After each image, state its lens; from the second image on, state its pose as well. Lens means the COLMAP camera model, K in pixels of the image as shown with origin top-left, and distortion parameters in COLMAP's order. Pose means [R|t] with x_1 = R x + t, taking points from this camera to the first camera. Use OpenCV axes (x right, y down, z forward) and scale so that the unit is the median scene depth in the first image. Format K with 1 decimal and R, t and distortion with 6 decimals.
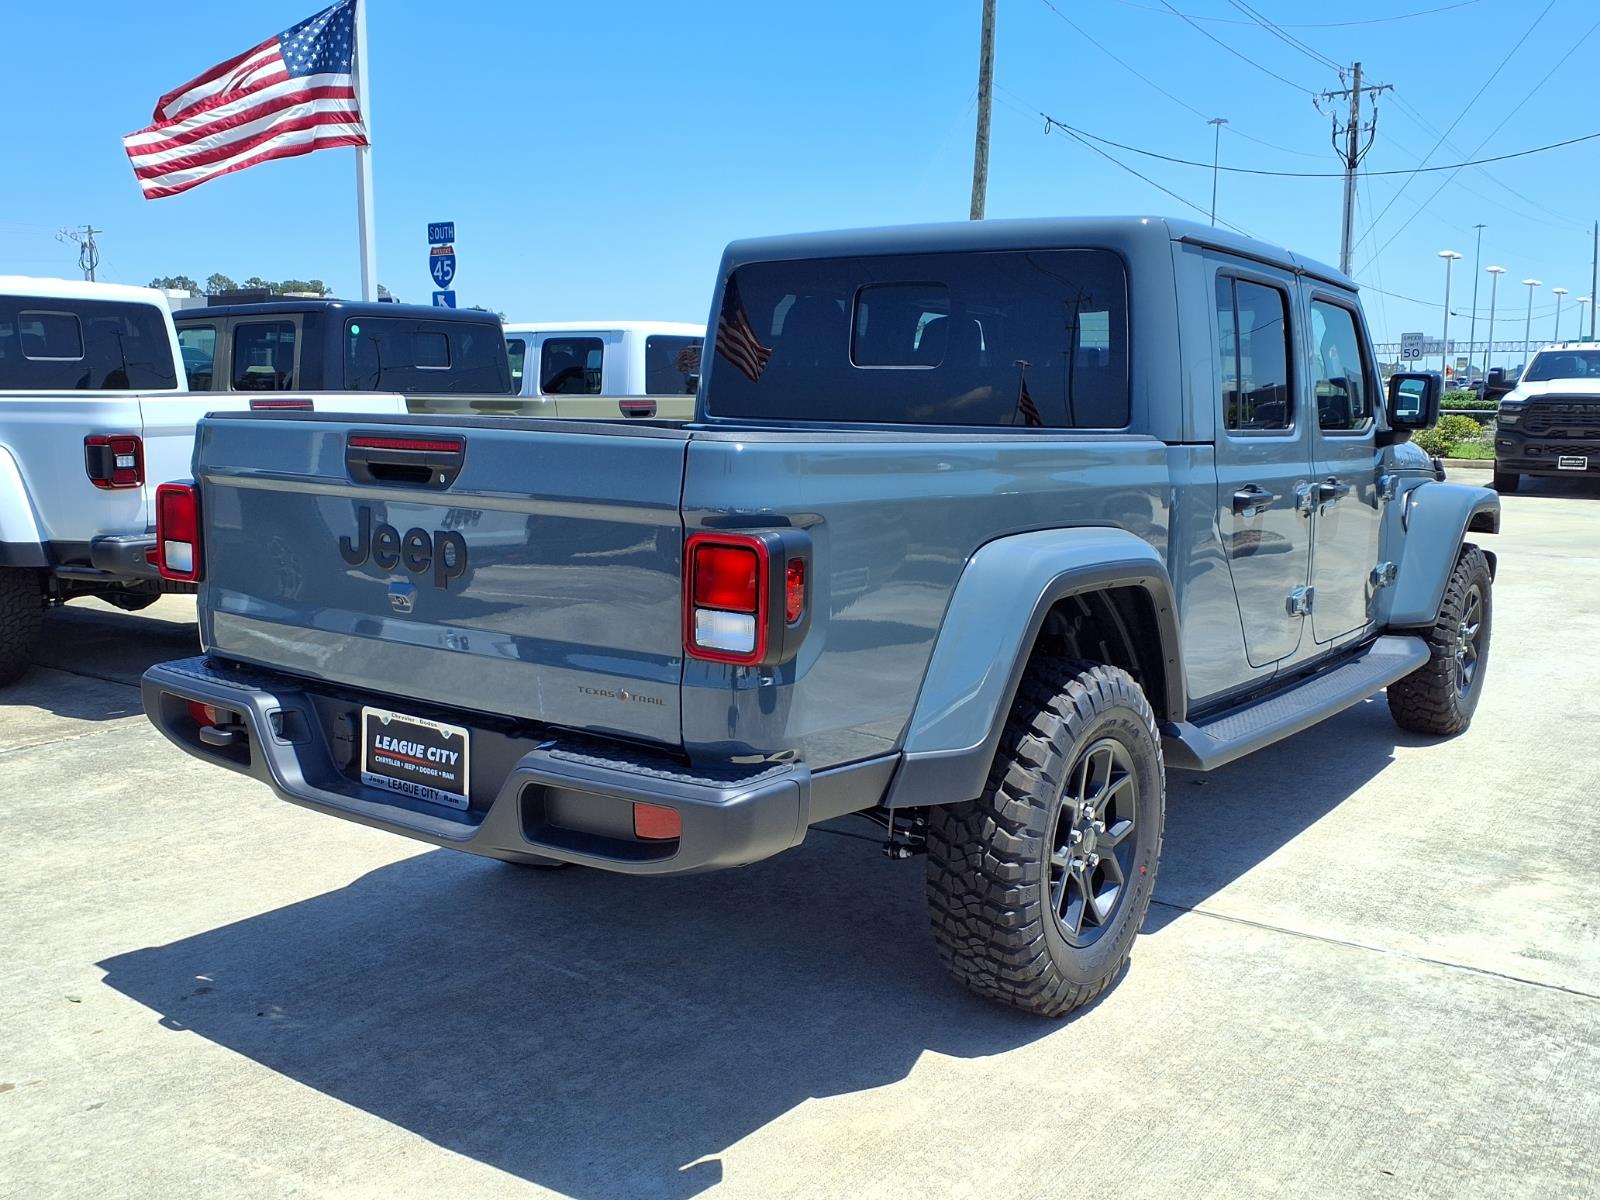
lens RADIAL K [[1493.8, 0, 797.2], [0, 1493.8, 591.7], [0, 0, 1]] dist [0.032508, 0.000000]
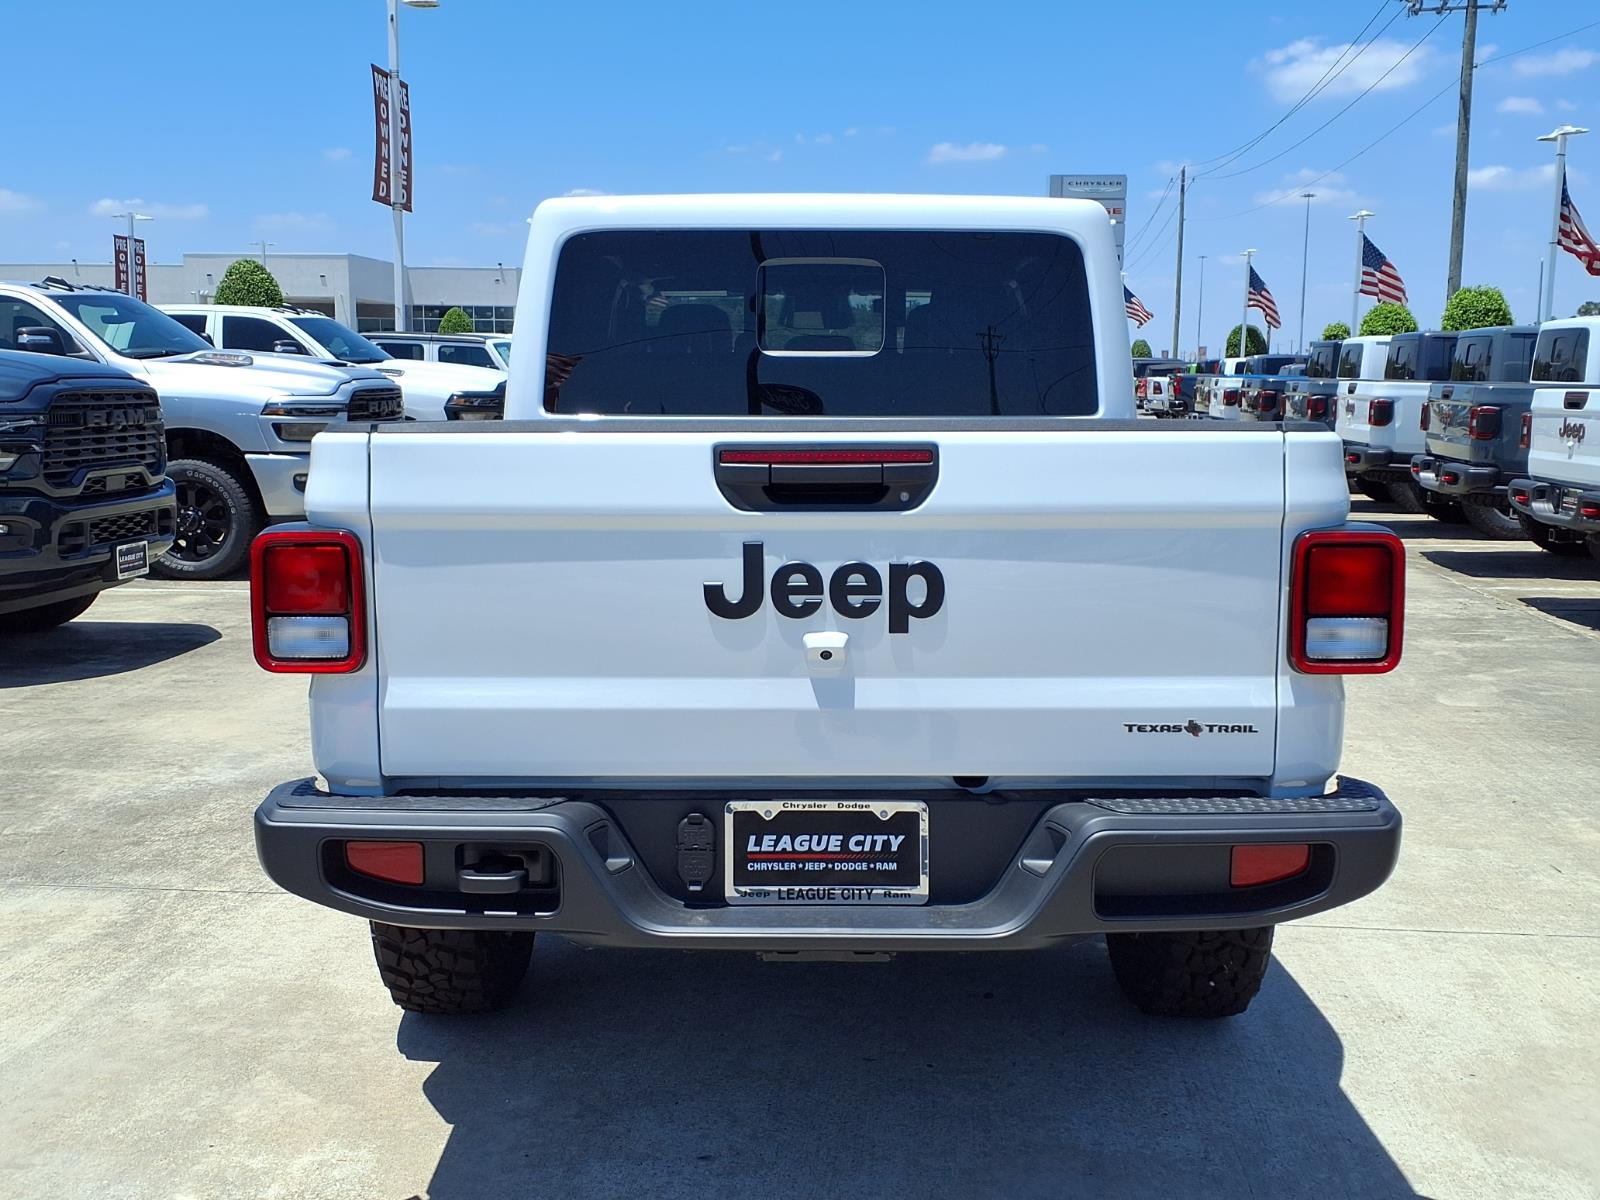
lens RADIAL K [[1671.0, 0, 822.1], [0, 1671.0, 573.5], [0, 0, 1]] dist [0.037685, 0.000000]
pose [[0.803181, -0.080794, 0.590230, -0.746538], [0.092496, 0.995658, 0.010423, -0.043663], [-0.588510, 0.046222, 0.807168, 0.280172]]
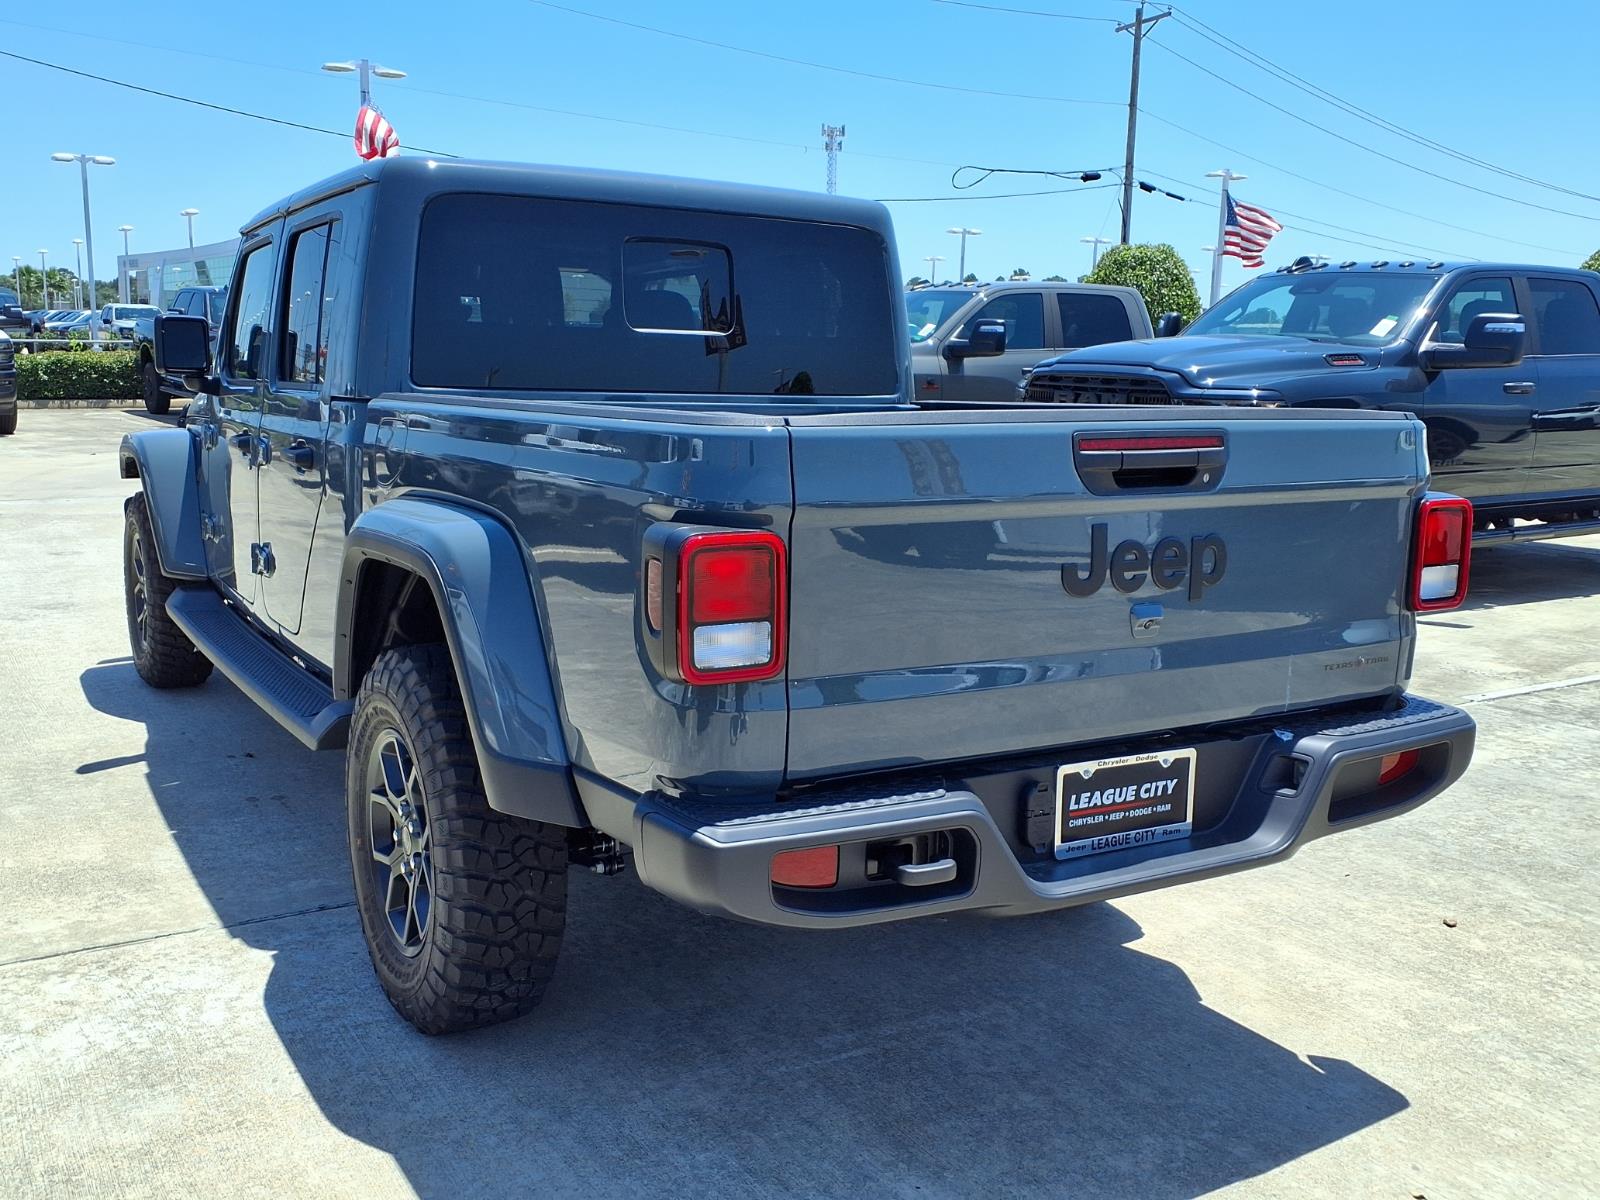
lens RADIAL K [[1493.8, 0, 798.9], [0, 1493.8, 591.4], [0, 0, 1]] dist [0.032508, 0.000000]
pose [[0.391196, -0.150683, 0.907888, -1.074109], [0.110224, 0.987075, 0.116332, -0.129004], [-0.913683, 0.054562, 0.402748, 0.799409]]
